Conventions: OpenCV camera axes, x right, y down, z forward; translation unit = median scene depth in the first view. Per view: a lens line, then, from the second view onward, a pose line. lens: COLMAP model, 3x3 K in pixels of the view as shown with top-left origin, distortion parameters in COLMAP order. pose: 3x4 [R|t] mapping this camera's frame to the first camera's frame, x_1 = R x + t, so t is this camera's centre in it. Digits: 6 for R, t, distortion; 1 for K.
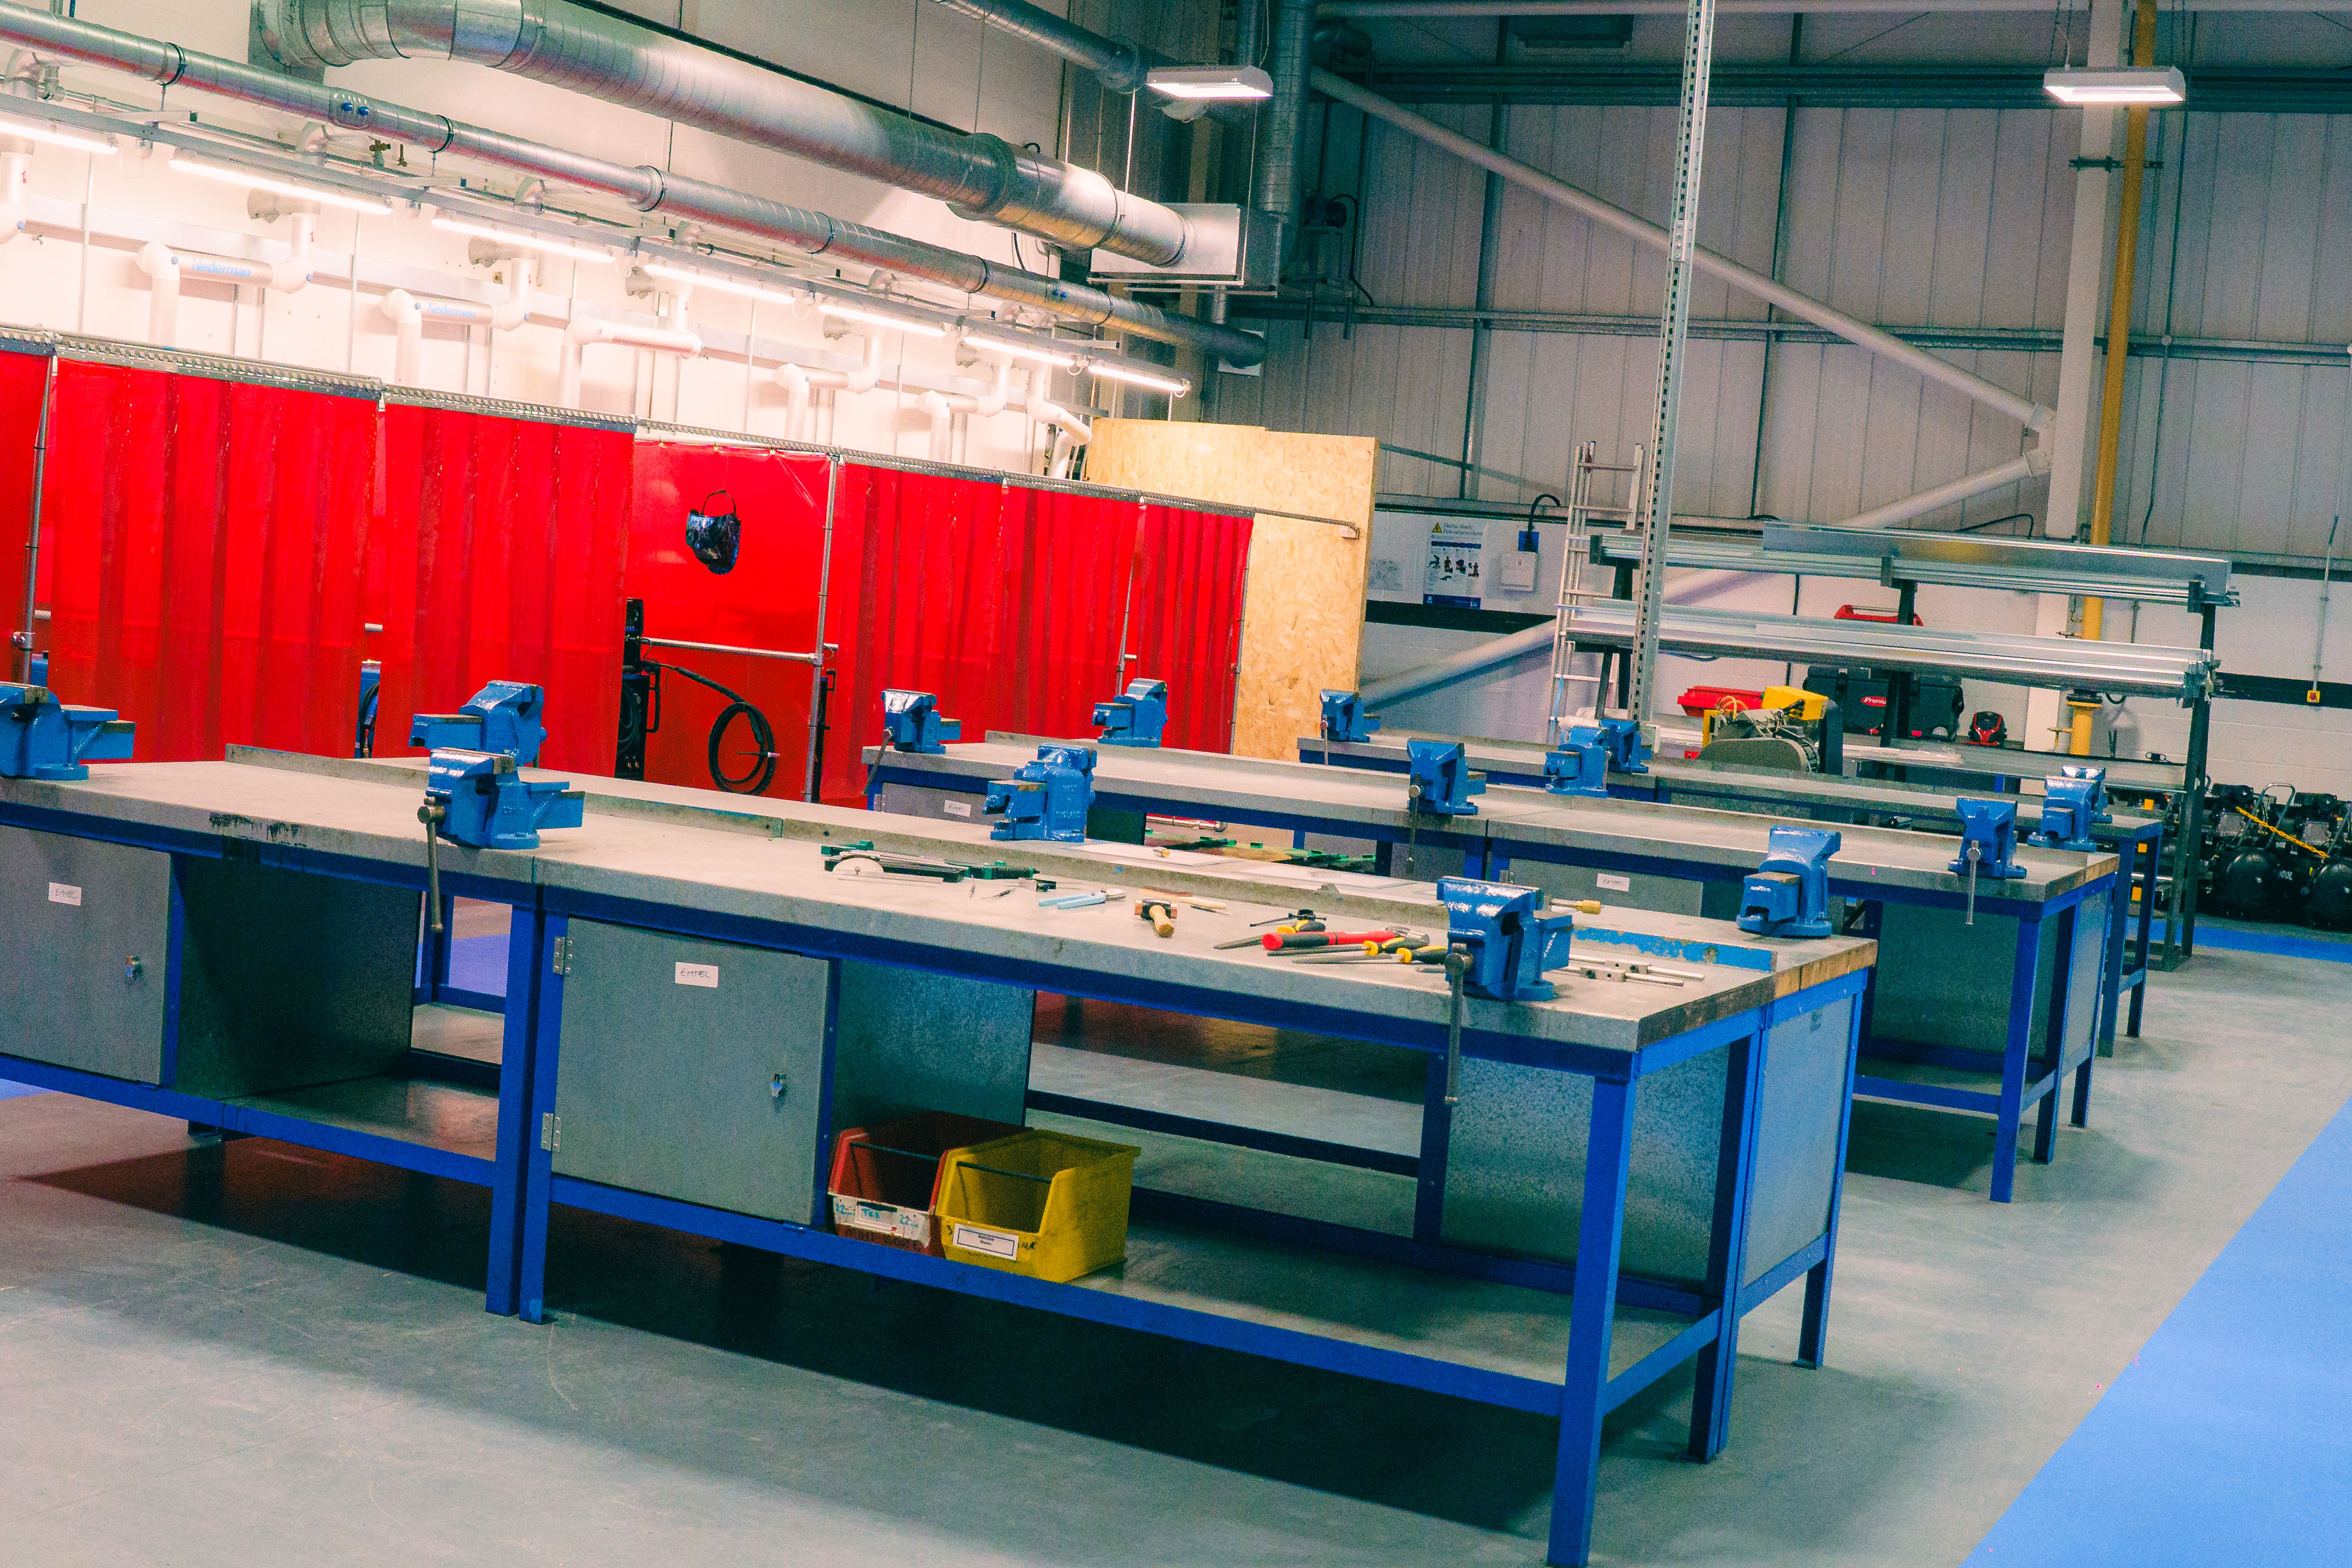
lens RADIAL K [[2916.1, 0, 1094.2], [0, 2916.1, 783.0], [0, 0, 1]] dist [-0.116210, 0.098218]
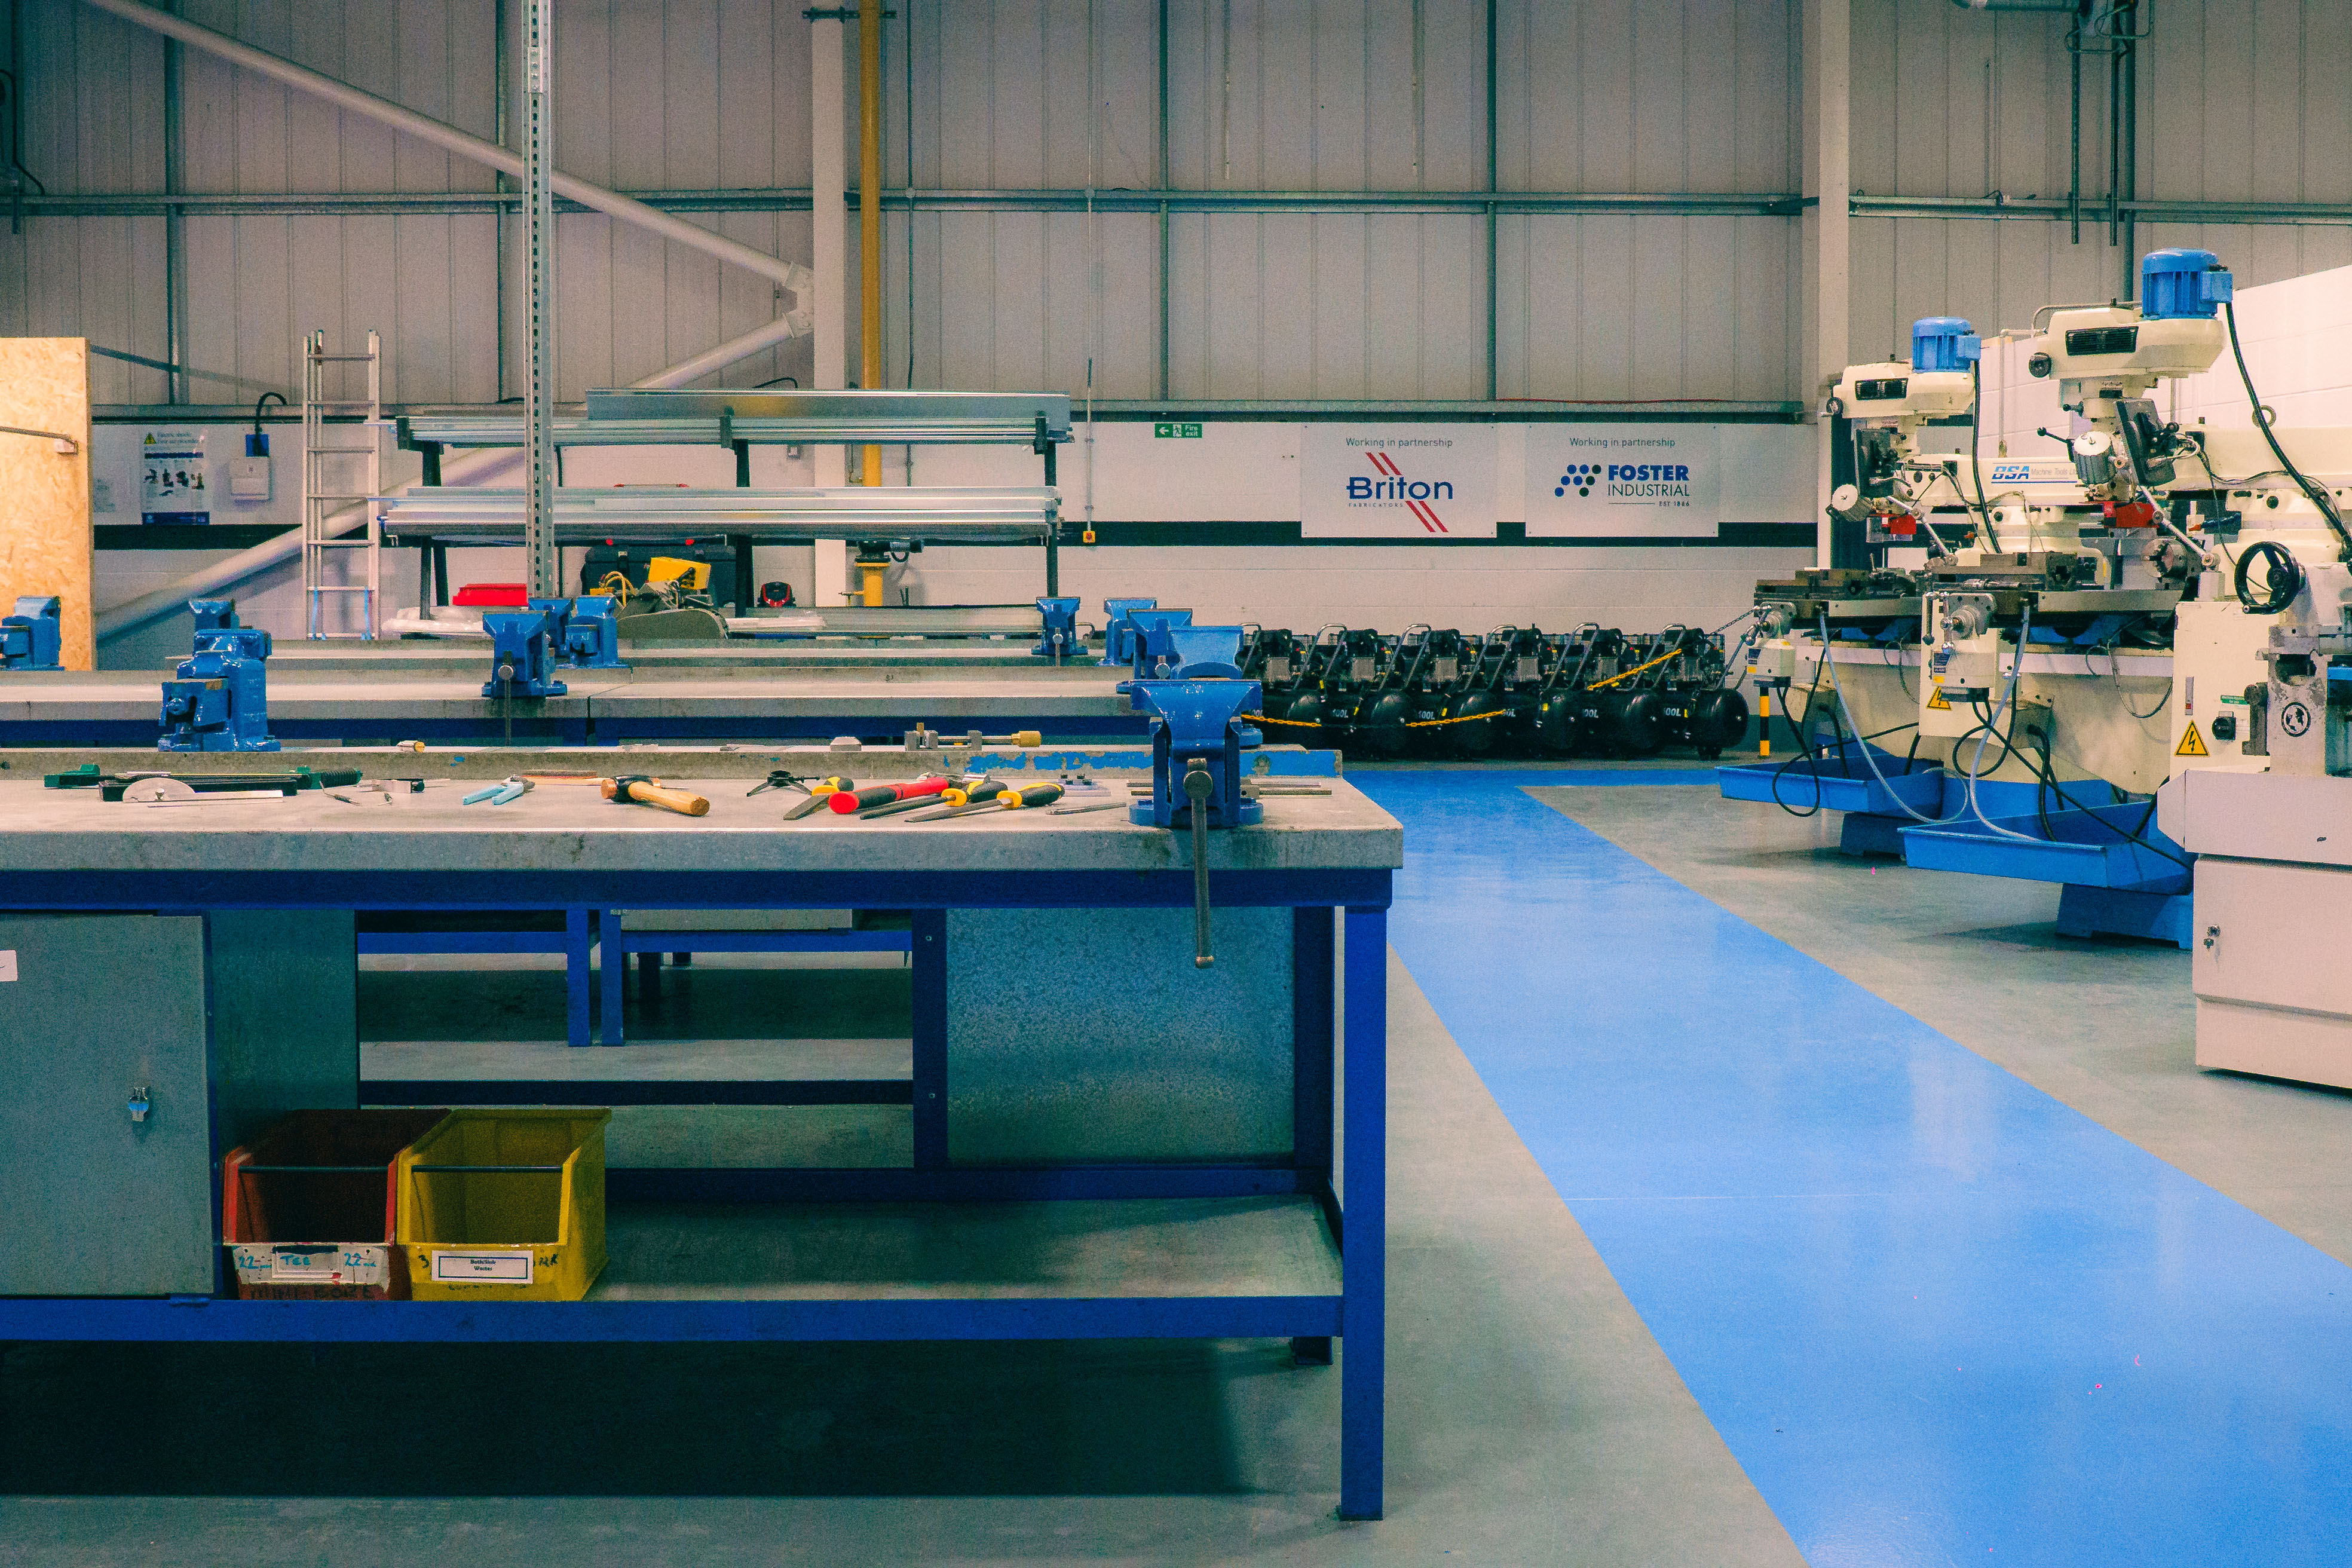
lens RADIAL K [[2916.1, 0, 1094.2], [0, 2916.1, 783.0], [0, 0, 1]] dist [-0.116210, 0.098218]
pose [[0.869863, -0.116130, 0.479430, -0.073865], [0.105566, 0.993202, 0.049042, 0.005663], [-0.481866, 0.007952, 0.876209, 0.090719]]
